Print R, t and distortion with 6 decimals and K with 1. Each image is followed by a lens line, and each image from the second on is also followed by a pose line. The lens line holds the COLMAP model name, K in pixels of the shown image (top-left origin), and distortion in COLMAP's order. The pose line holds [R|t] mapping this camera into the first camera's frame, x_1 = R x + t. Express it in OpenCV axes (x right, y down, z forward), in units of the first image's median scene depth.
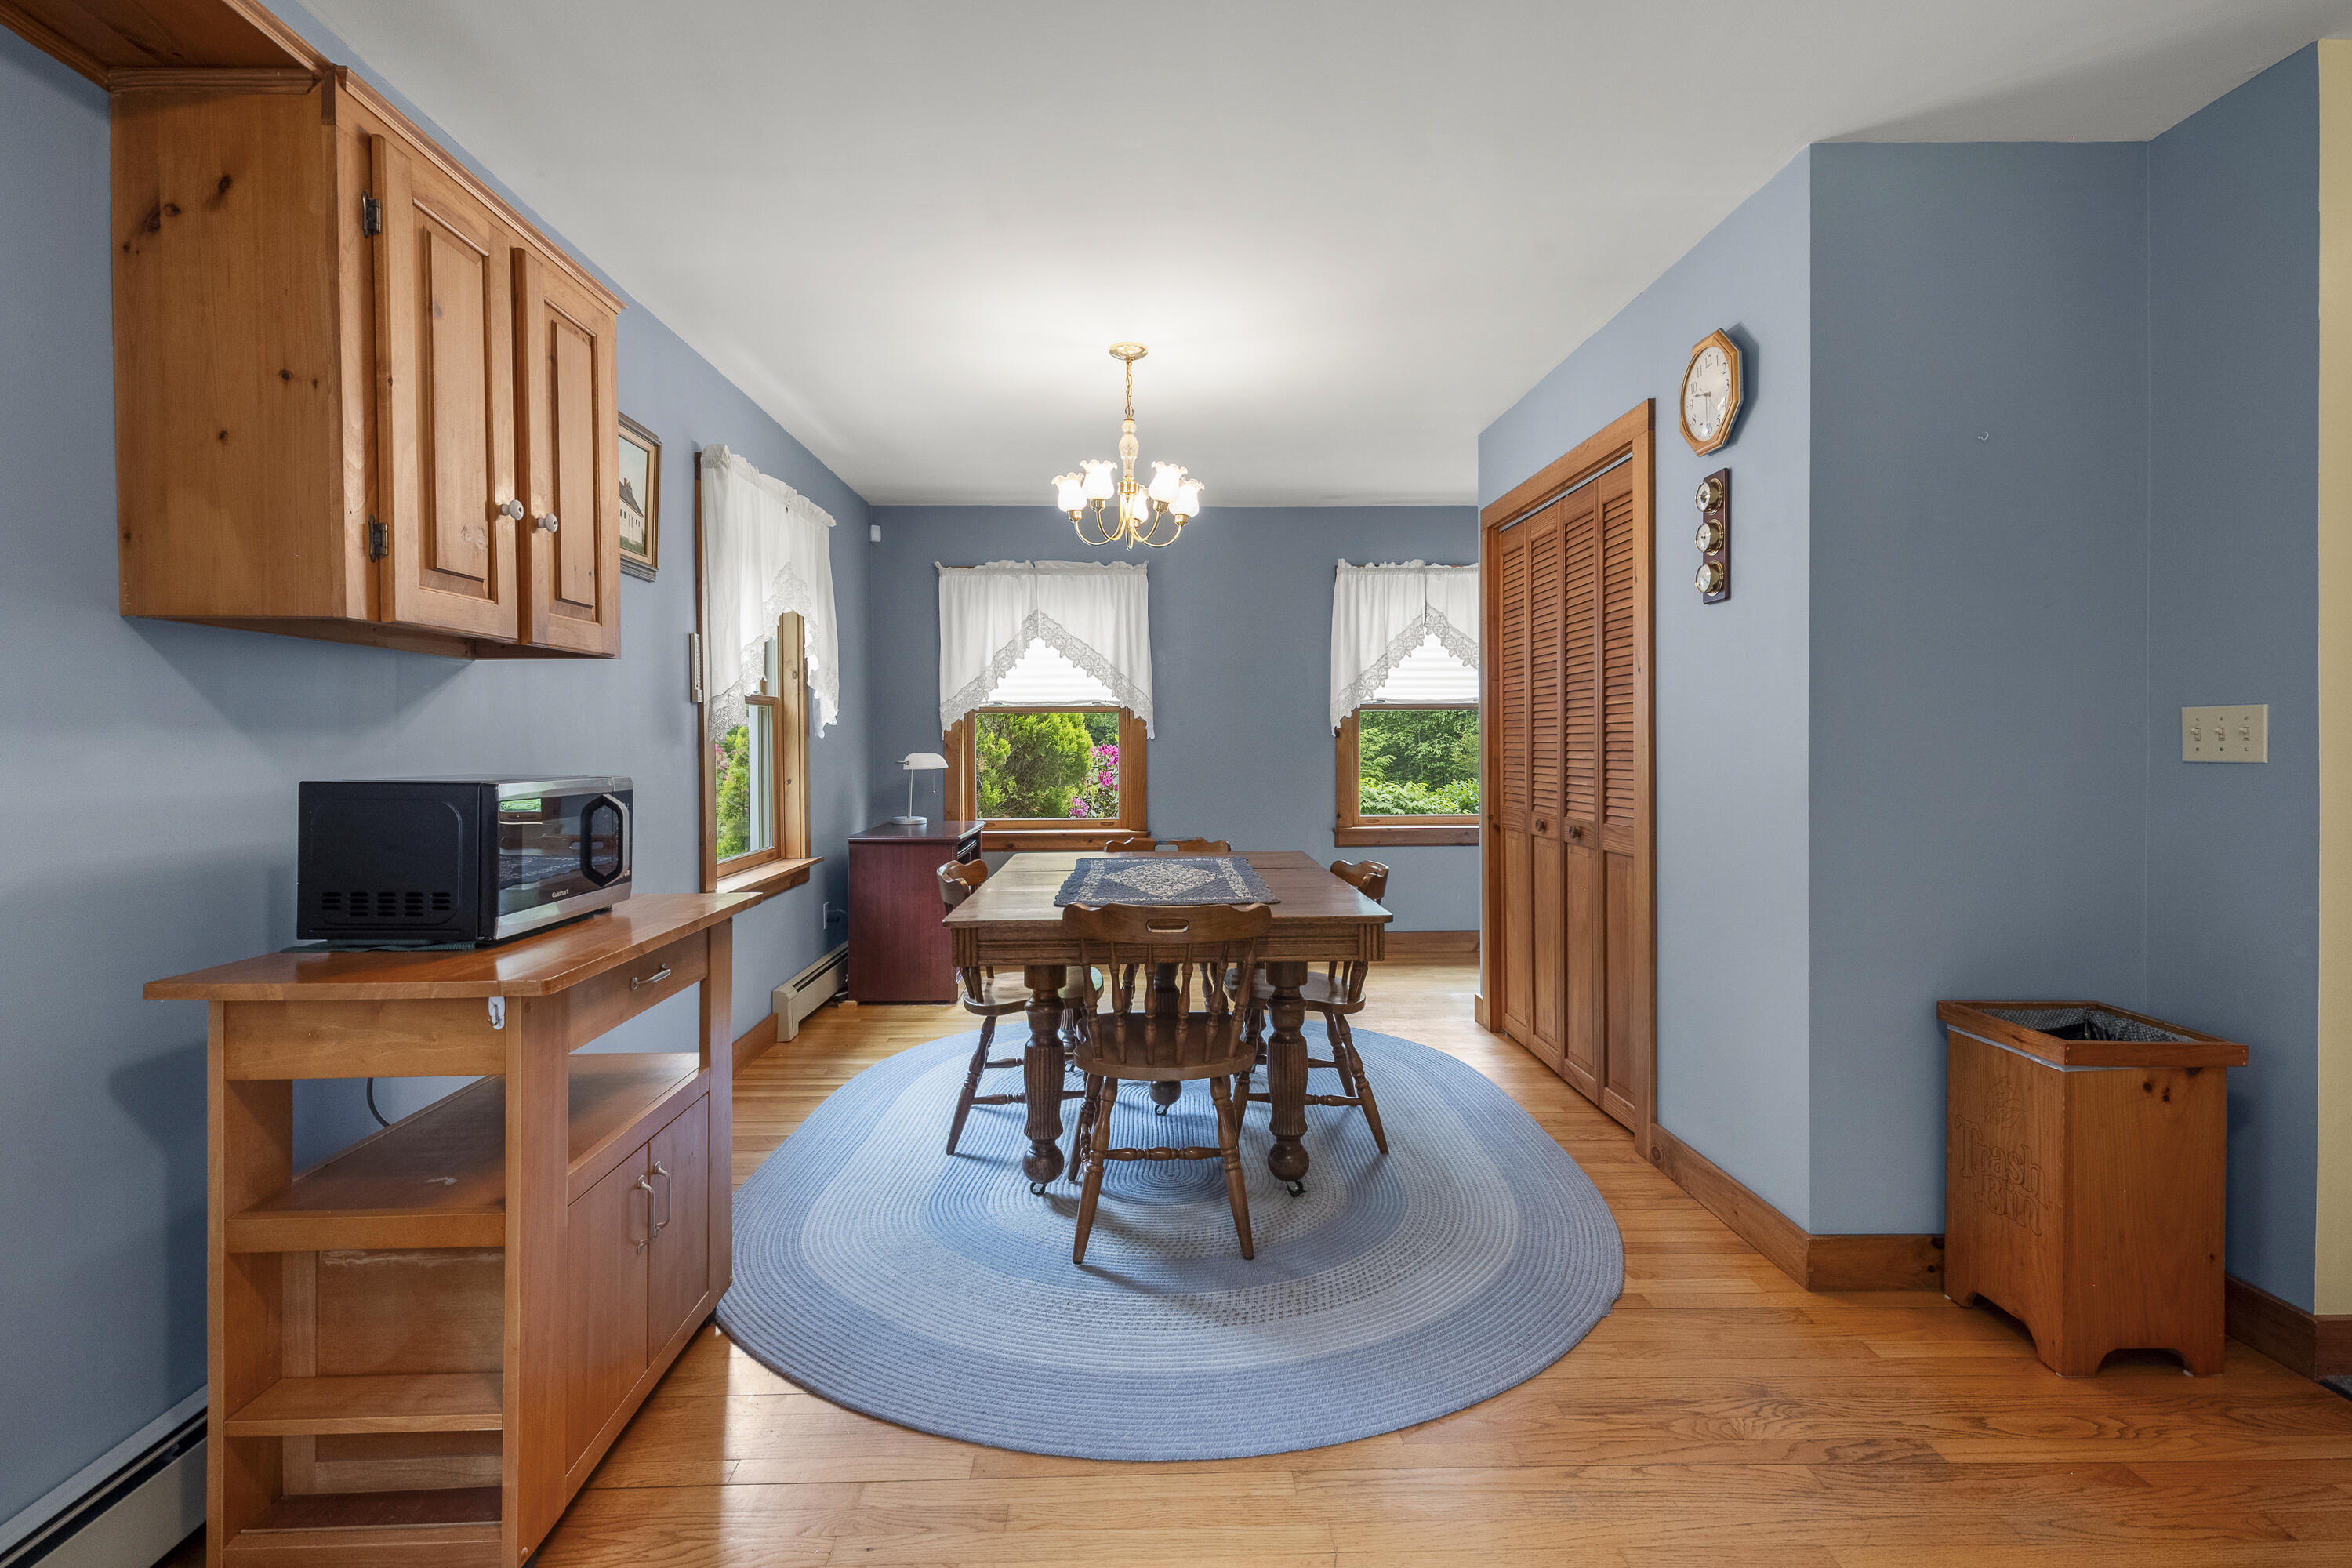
lens RADIAL K [[1053.5, 0, 1153.9], [0, 1053.5, 754.1], [0, 0, 1]] dist [0.000892, 0.000119]
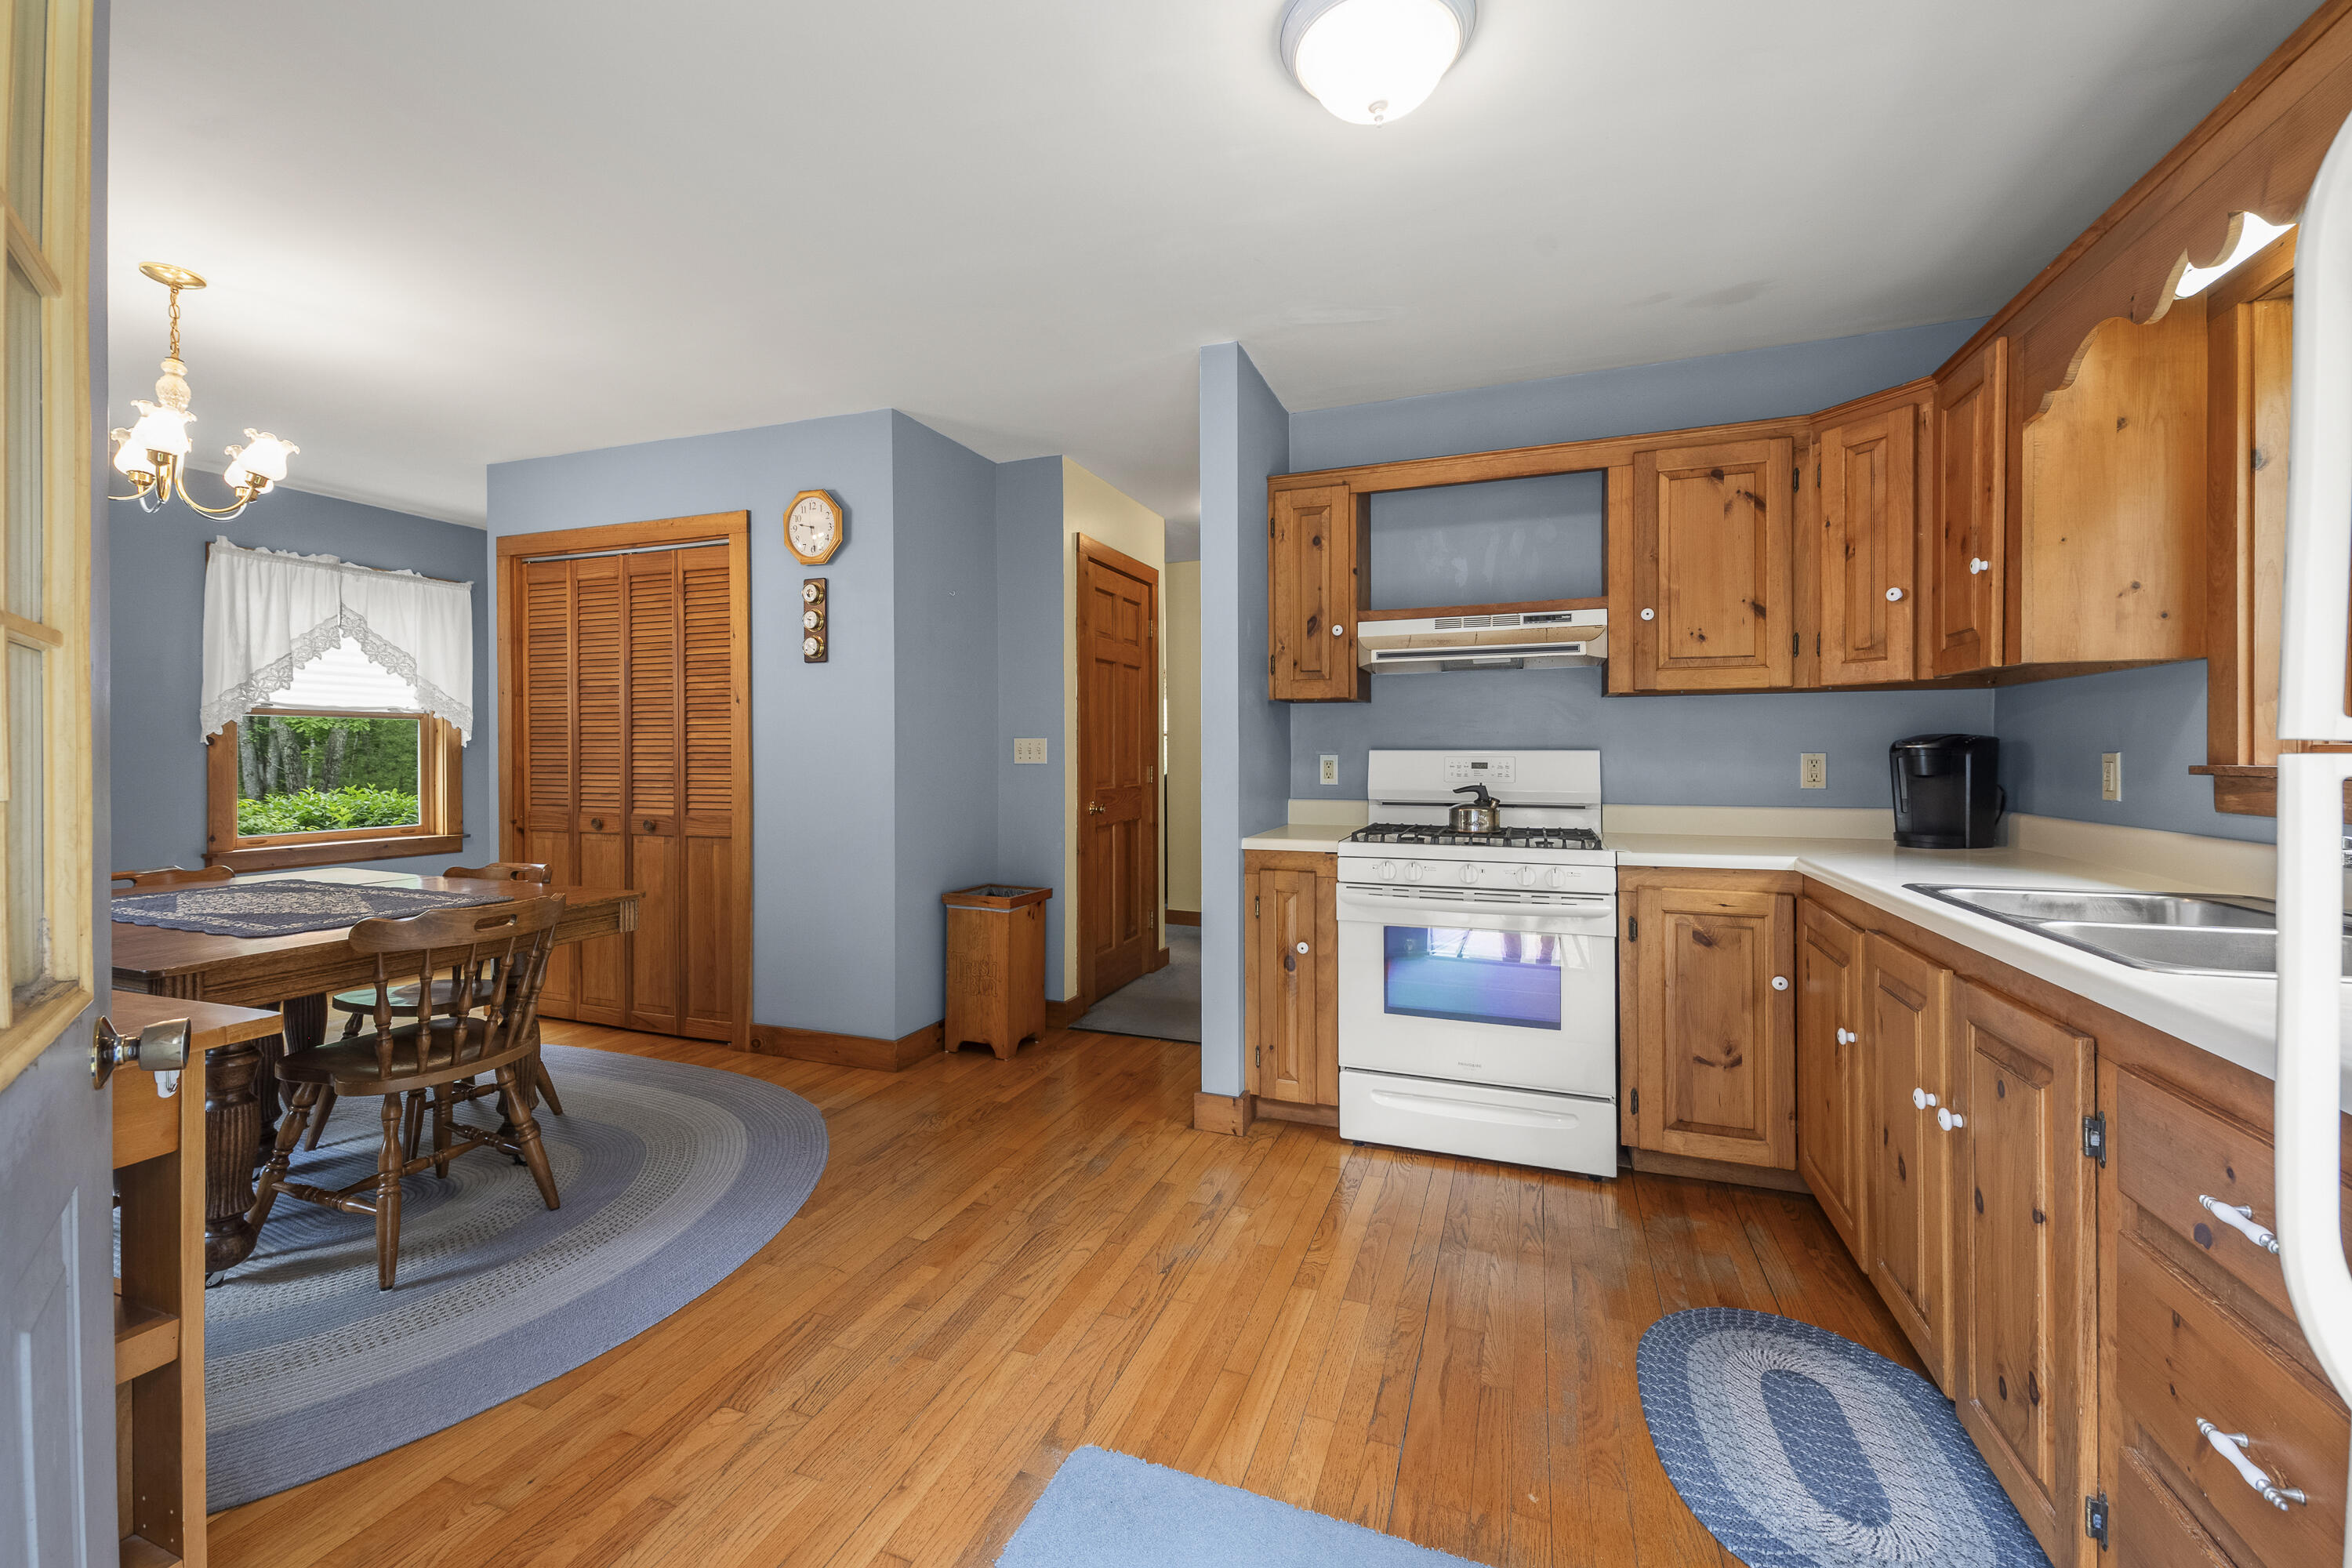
lens RADIAL K [[948.4, 0, 1174.9], [0, 948.4, 758.0], [0, 0, 1]] dist [0.009762, 0.000064]
pose [[0.367284, 0.000323, 0.930109, -0.425059], [0.006231, 0.999977, -0.002808, 0.001805], [-0.930088, 0.006827, 0.367274, 0.002262]]
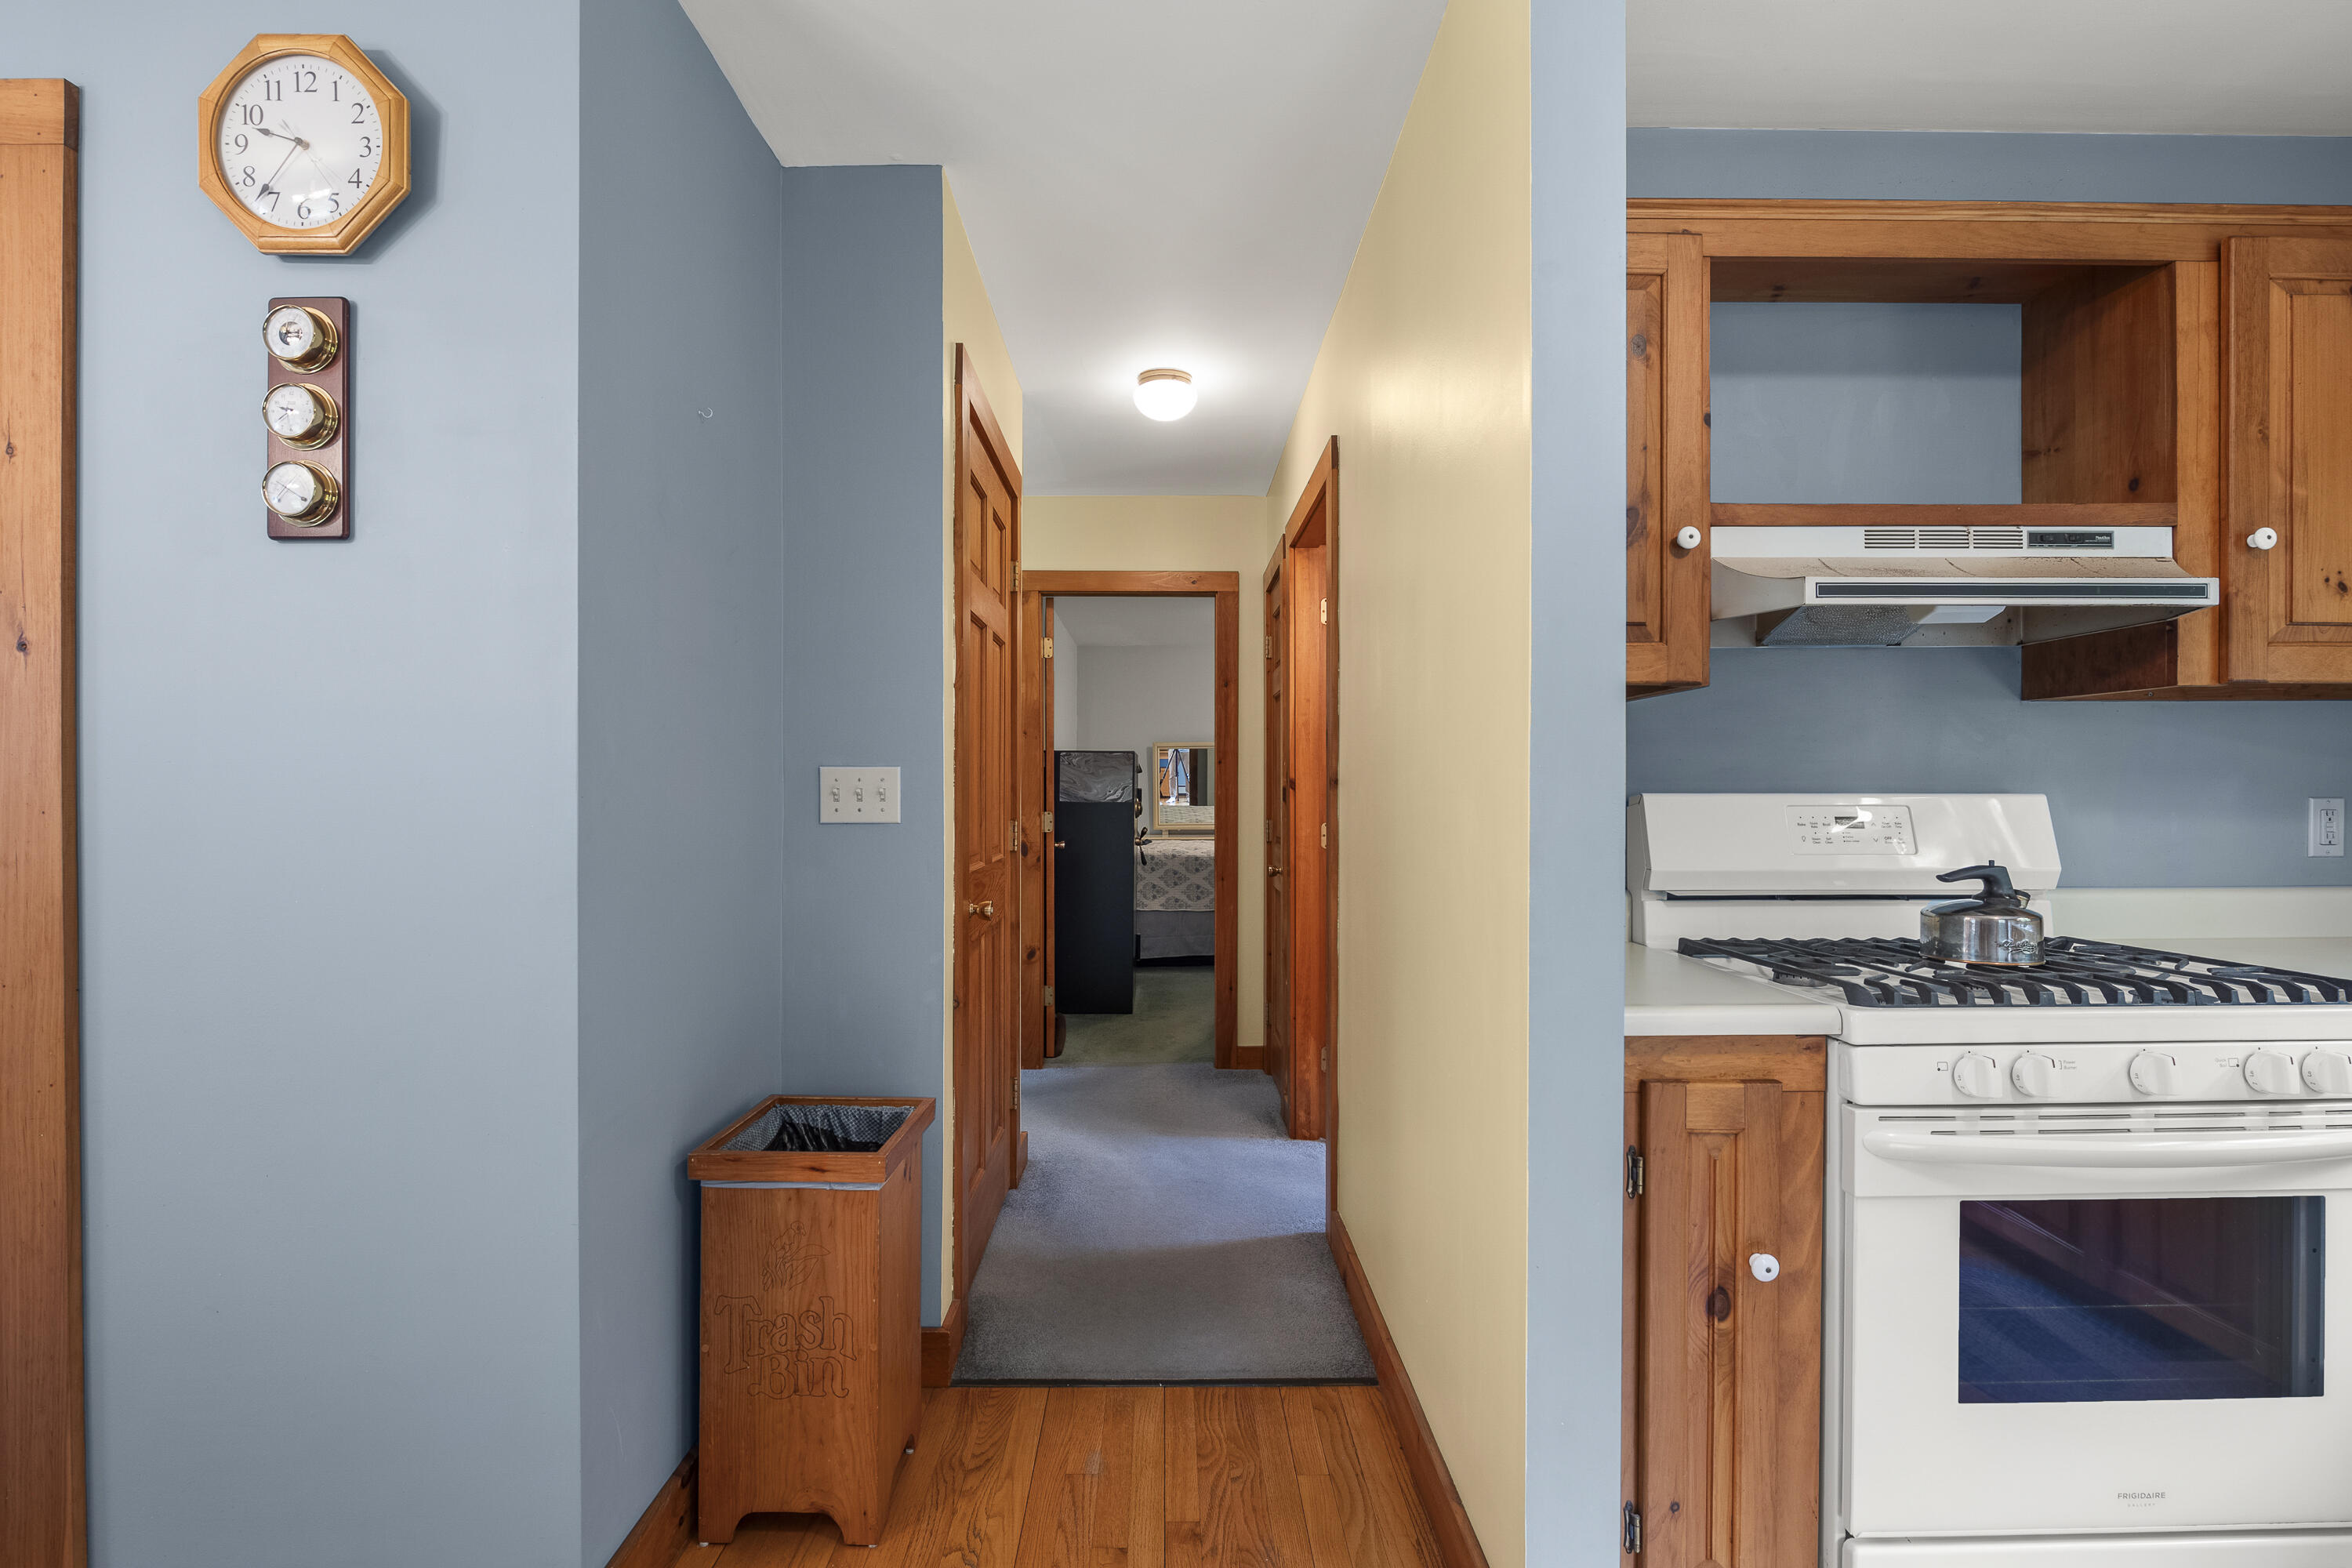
lens RADIAL K [[1045.5, 0, 1167.7], [0, 1045.5, 795.4], [0, 0, 1]] dist [-0.011965, -0.000416]
pose [[0.009370, 0.005097, 0.999943, 0.011007], [0.009377, 0.999943, -0.005185, -0.006400], [-0.999912, 0.009425, 0.009322, 0.423282]]
